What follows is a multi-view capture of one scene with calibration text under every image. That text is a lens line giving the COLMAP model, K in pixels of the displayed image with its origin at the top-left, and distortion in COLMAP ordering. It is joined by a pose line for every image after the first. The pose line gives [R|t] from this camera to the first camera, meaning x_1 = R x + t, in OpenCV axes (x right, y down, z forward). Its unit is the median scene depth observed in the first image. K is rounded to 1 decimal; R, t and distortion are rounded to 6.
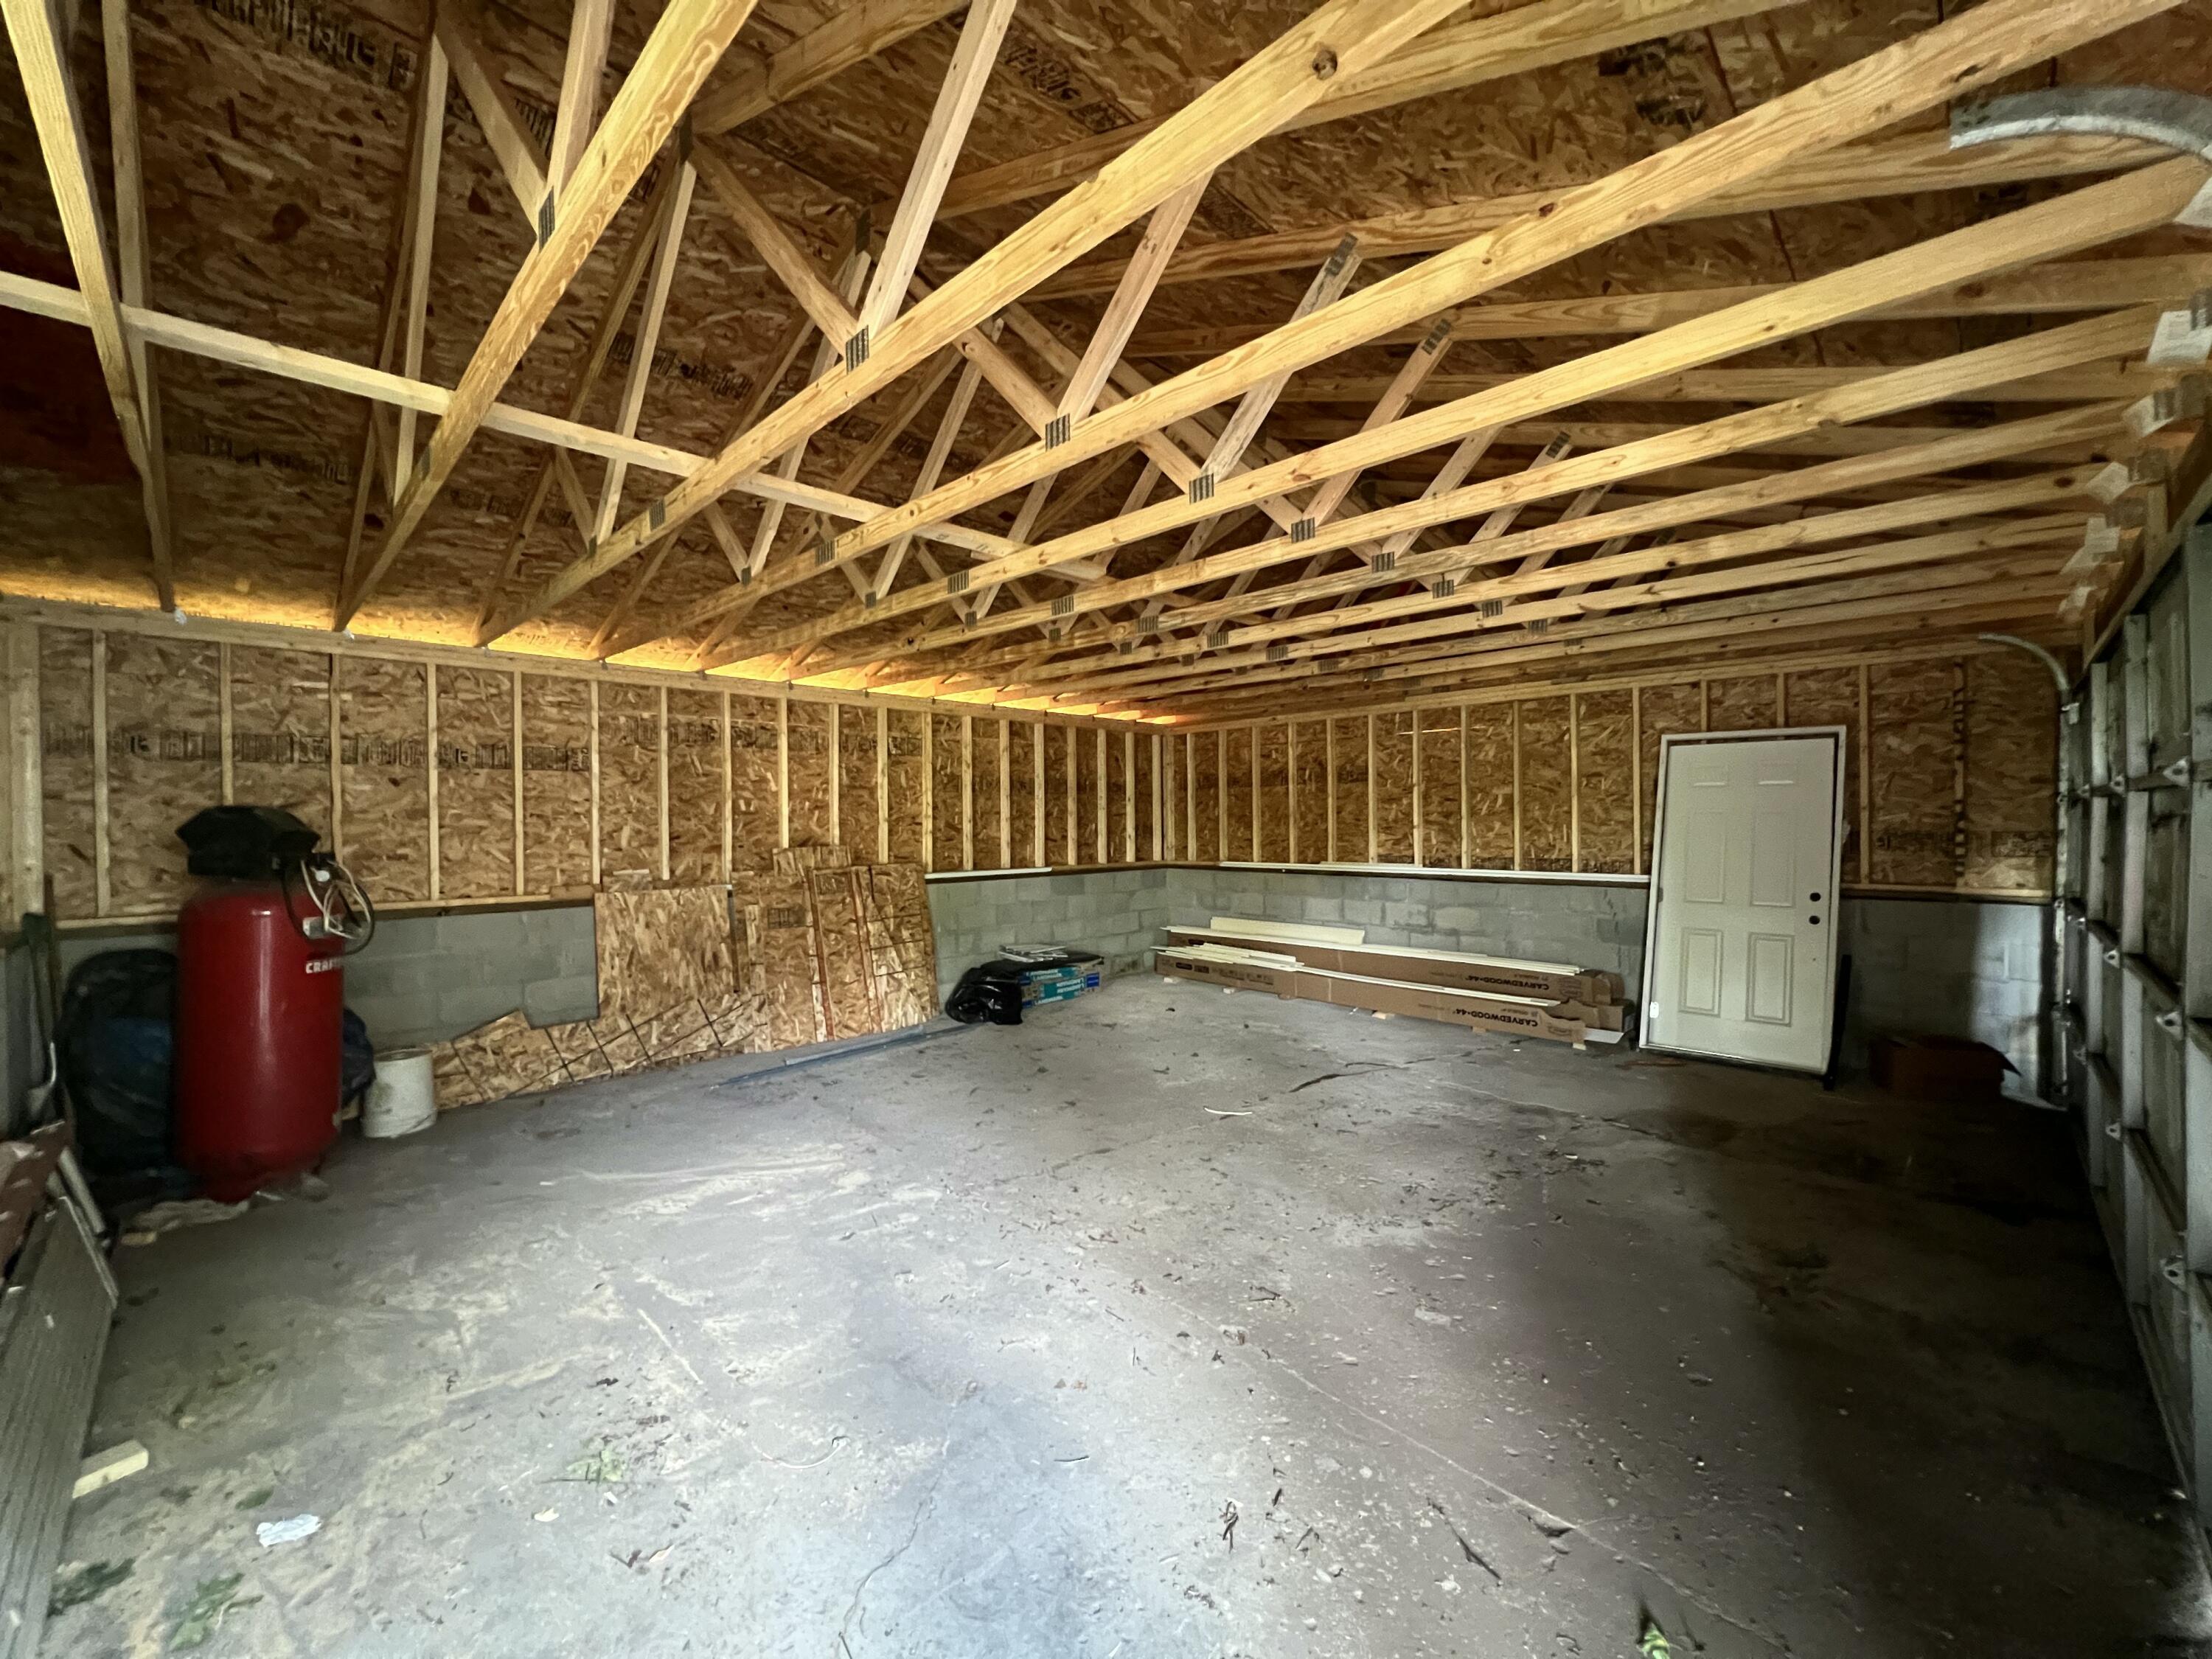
lens RADIAL K [[893.7, 0, 1106.5], [0, 893.7, 832.2], [0, 0, 1]] dist [0.007014, -0.000141]
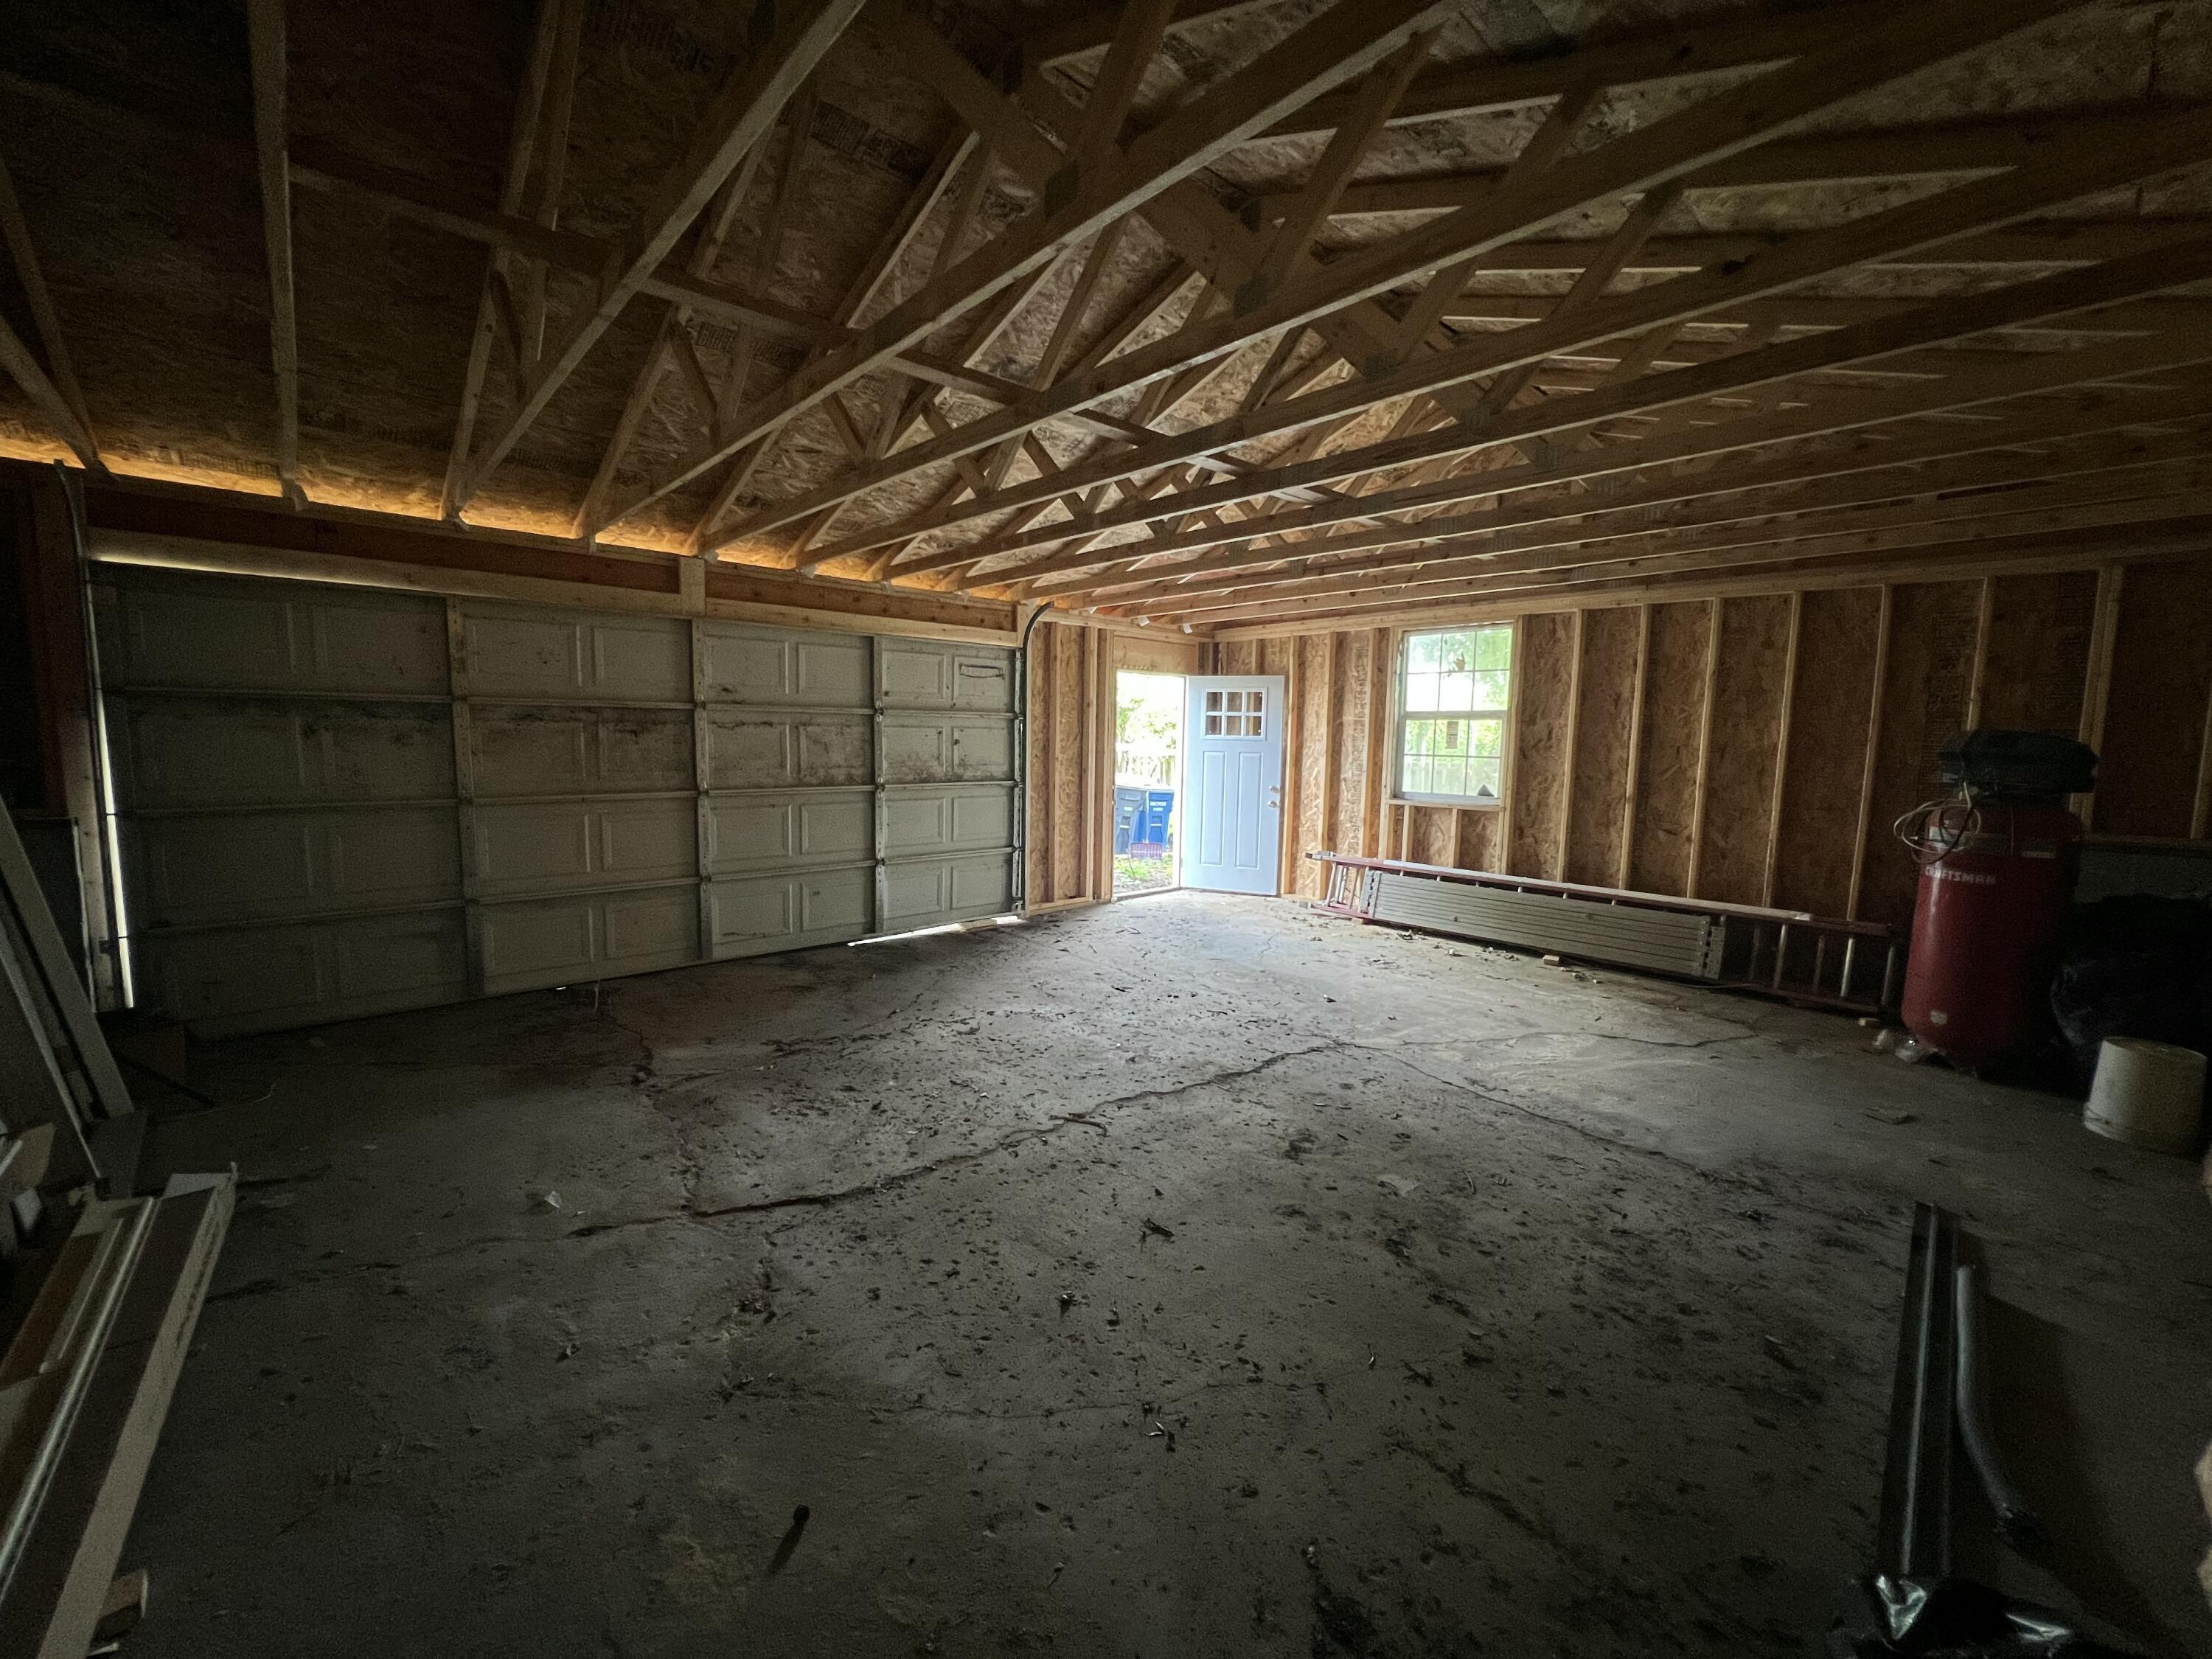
lens RADIAL K [[893.7, 0, 1106.3], [0, 893.7, 826.2], [0, 0, 1]] dist [0.007014, -0.000141]
pose [[-0.998647, -0.015971, 0.049484, 0.096781], [-0.009977, 0.992833, 0.119091, -0.027842], [-0.051032, 0.118436, -0.991649, 2.117123]]
